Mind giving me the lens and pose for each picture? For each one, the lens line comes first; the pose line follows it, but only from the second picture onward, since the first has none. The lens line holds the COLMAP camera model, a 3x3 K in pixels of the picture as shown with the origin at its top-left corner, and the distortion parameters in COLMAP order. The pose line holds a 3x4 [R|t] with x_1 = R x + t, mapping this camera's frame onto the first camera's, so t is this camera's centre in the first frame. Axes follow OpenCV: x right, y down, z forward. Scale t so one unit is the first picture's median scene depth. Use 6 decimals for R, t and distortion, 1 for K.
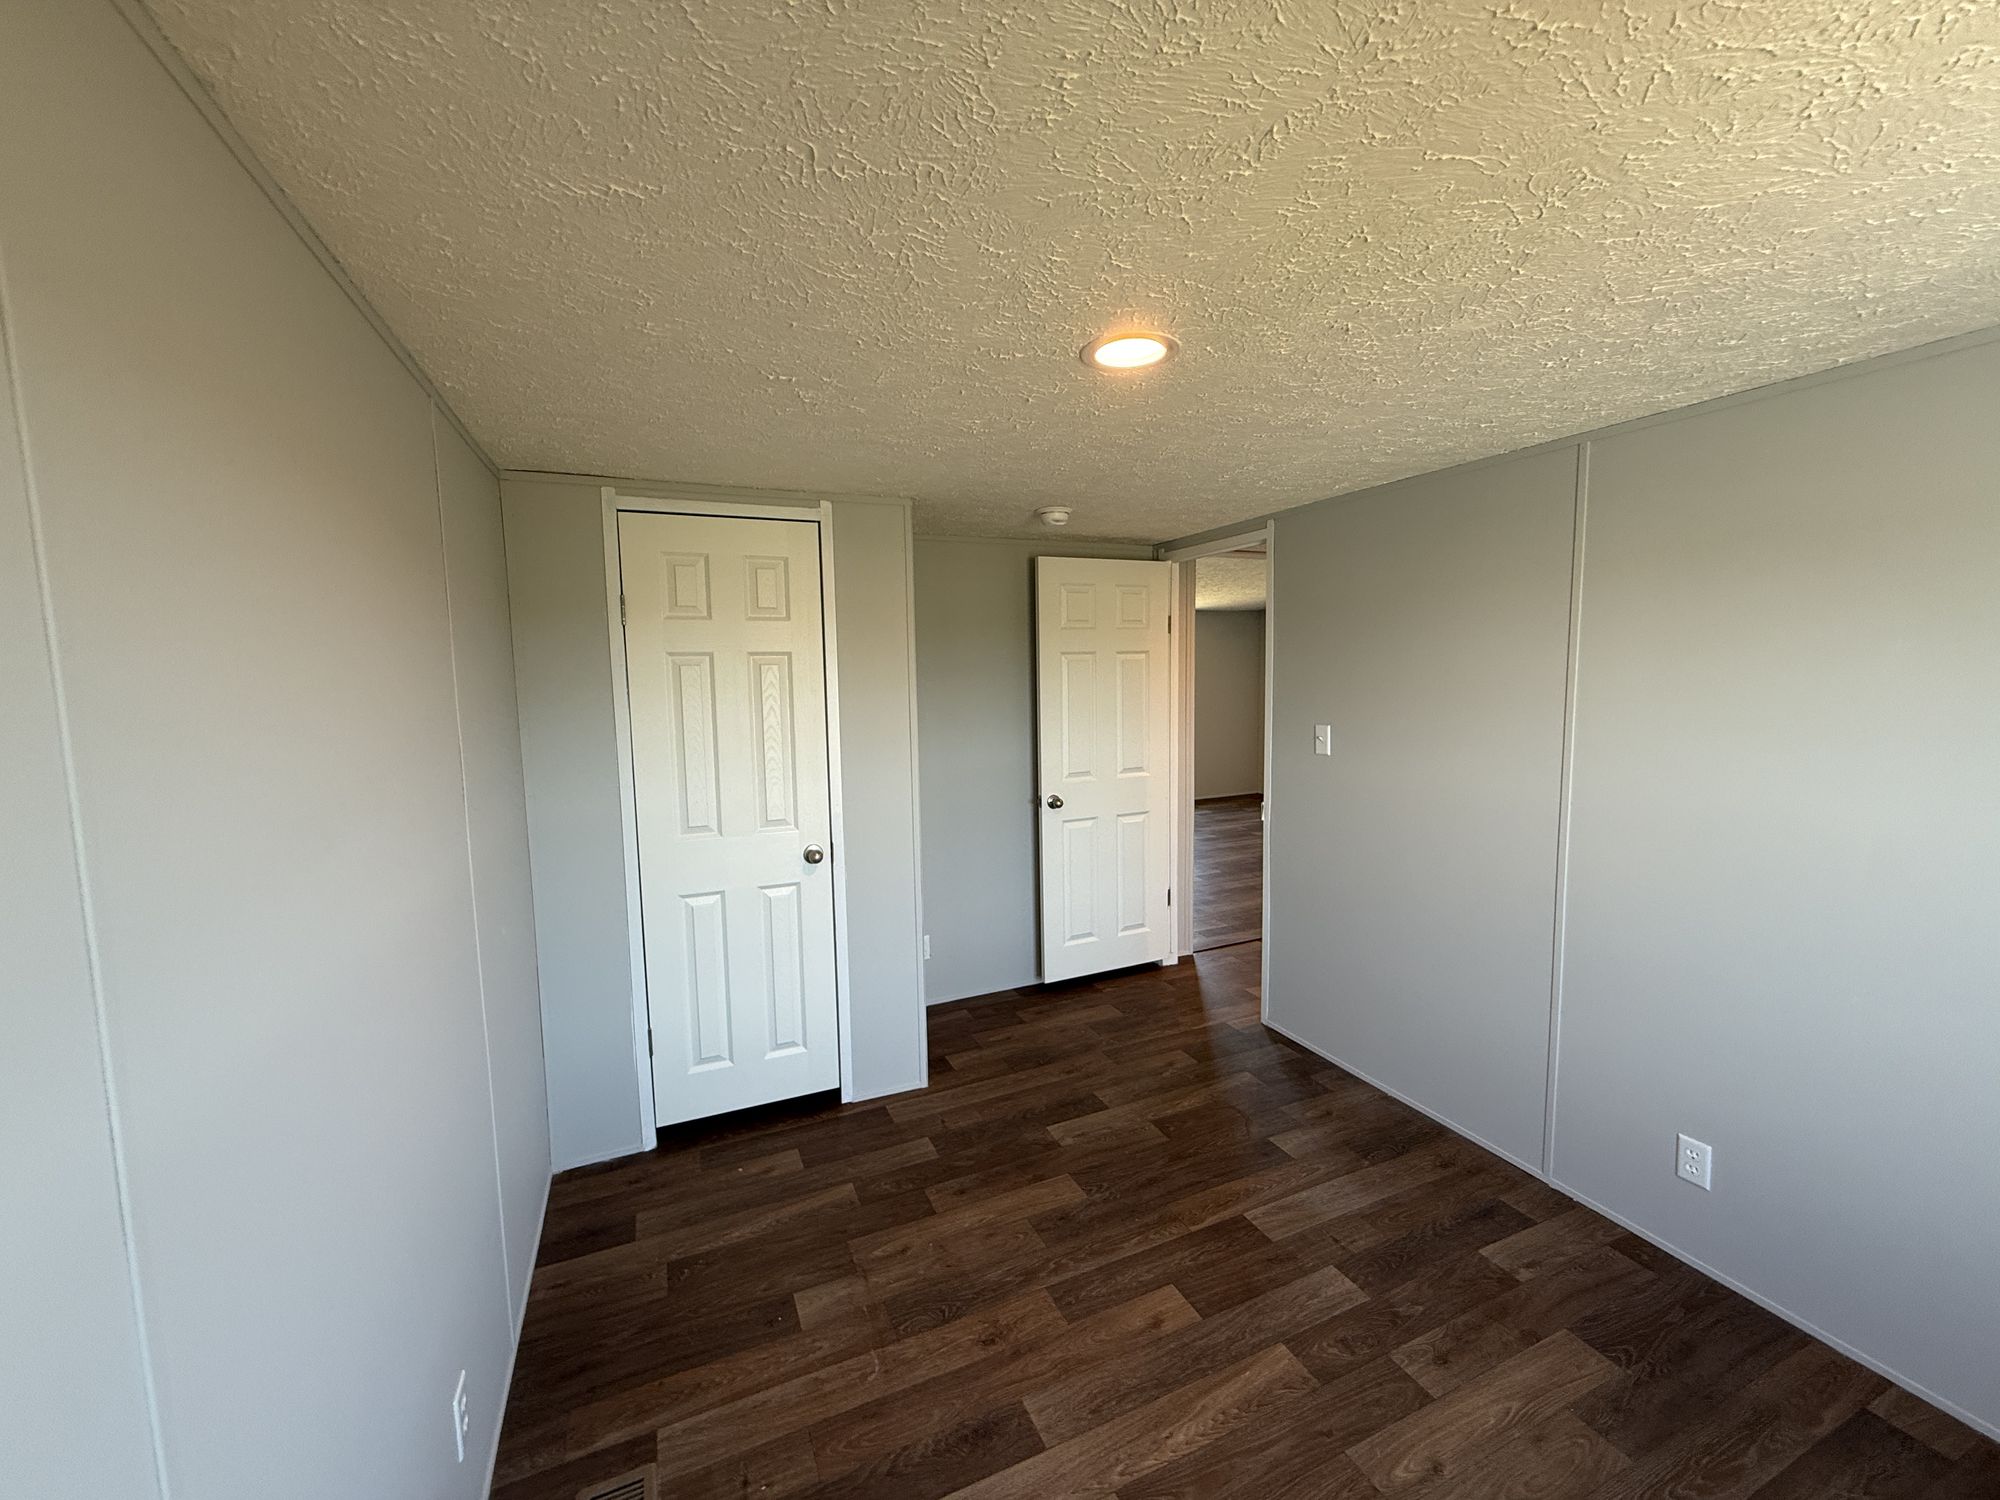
lens RADIAL K [[797.1, 0, 1005.8], [0, 797.1, 760.3], [0, 0, 1]] dist [0.000692, 0.000371]
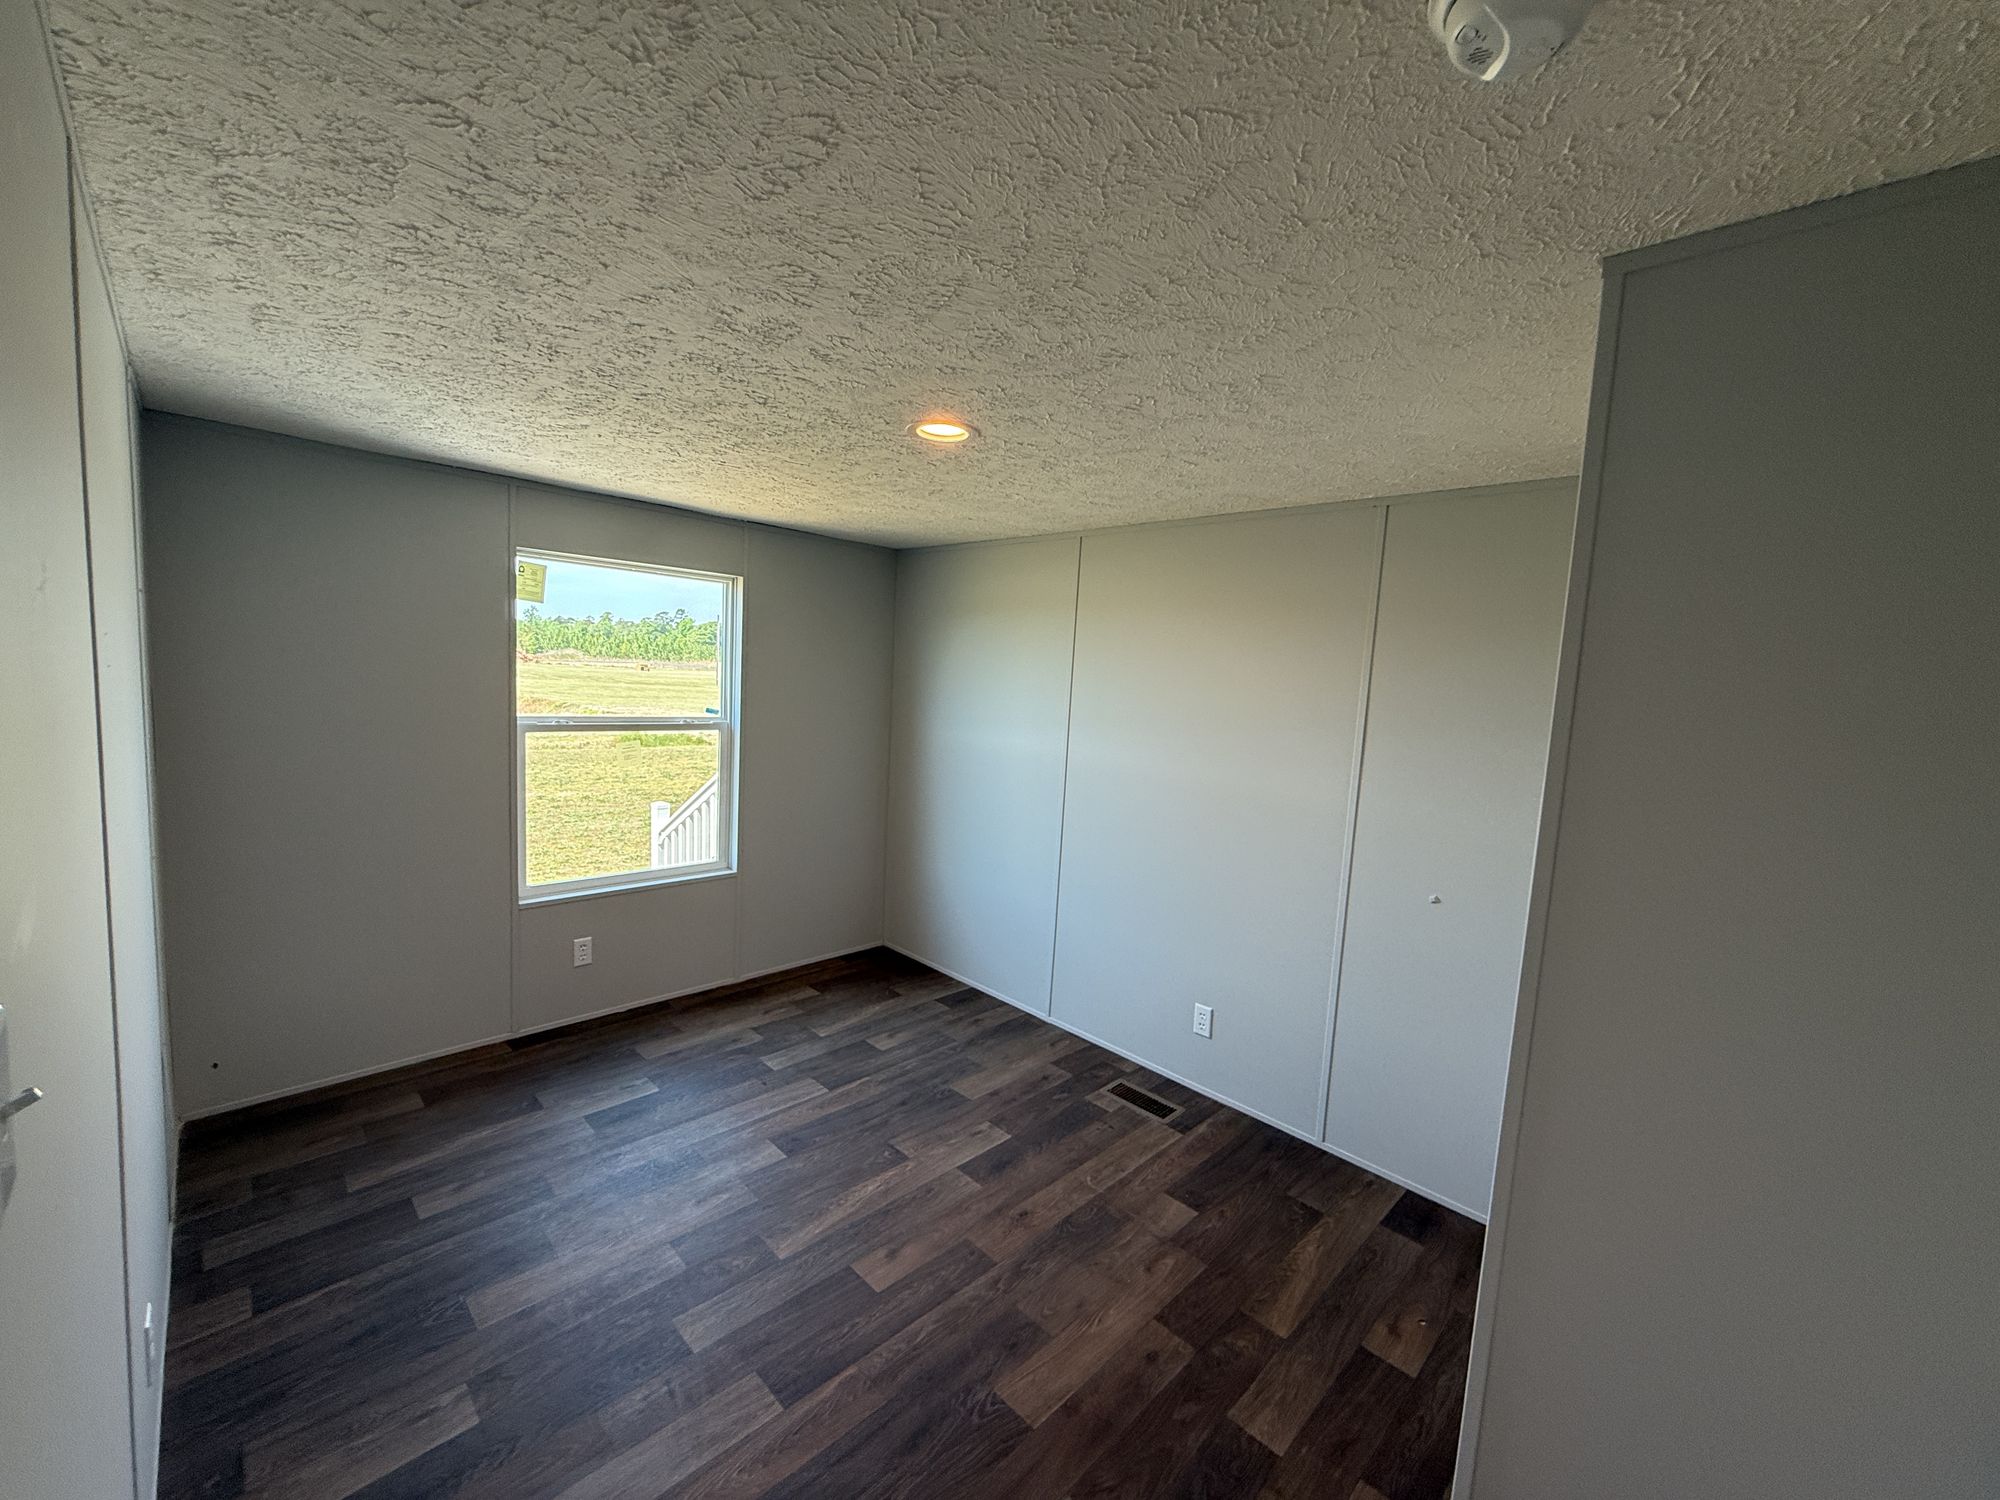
lens RADIAL K [[797.1, 0, 1023.8], [0, 797.1, 757.8], [0, 0, 1]] dist [0.000692, 0.000371]
pose [[-0.923258, 0.004169, -0.384158, 0.433585], [-0.081954, 0.974787, 0.207543, -0.213575], [0.375337, 0.223099, -0.899638, 1.871127]]
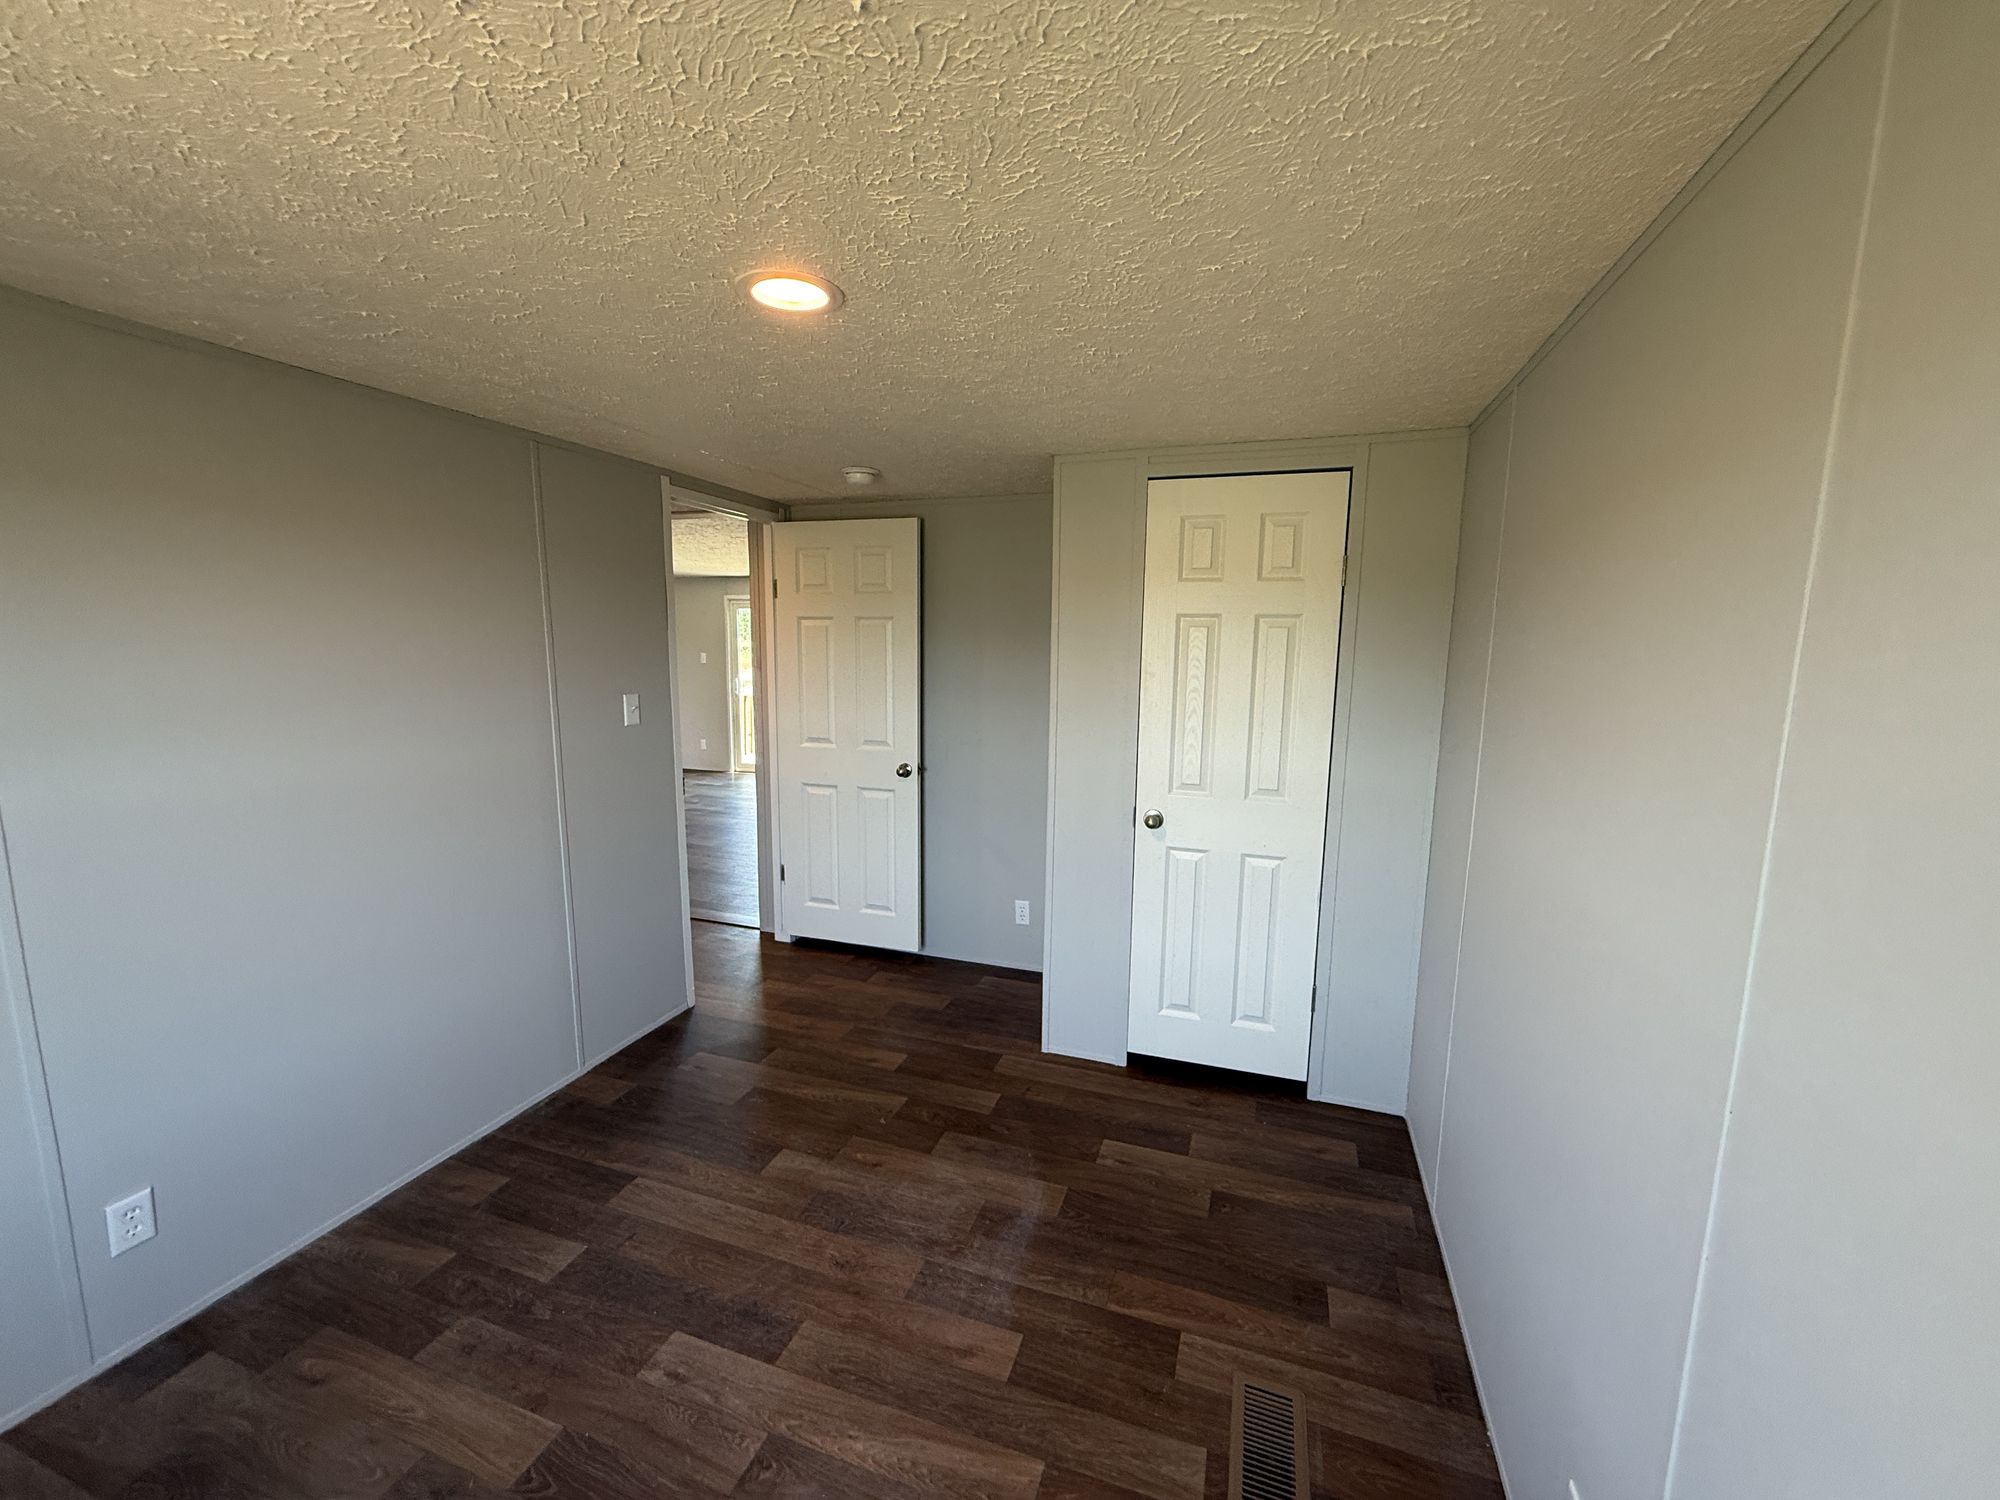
lens RADIAL K [[797.1, 0, 985.5], [0, 797.1, 745.5], [0, 0, 1]] dist [0.000692, 0.000371]
pose [[0.726246, 0.115979, -0.677581, 0.726178], [-0.097299, 0.993085, 0.065696, -0.047461], [0.680514, 0.018217, 0.732509, 0.323531]]
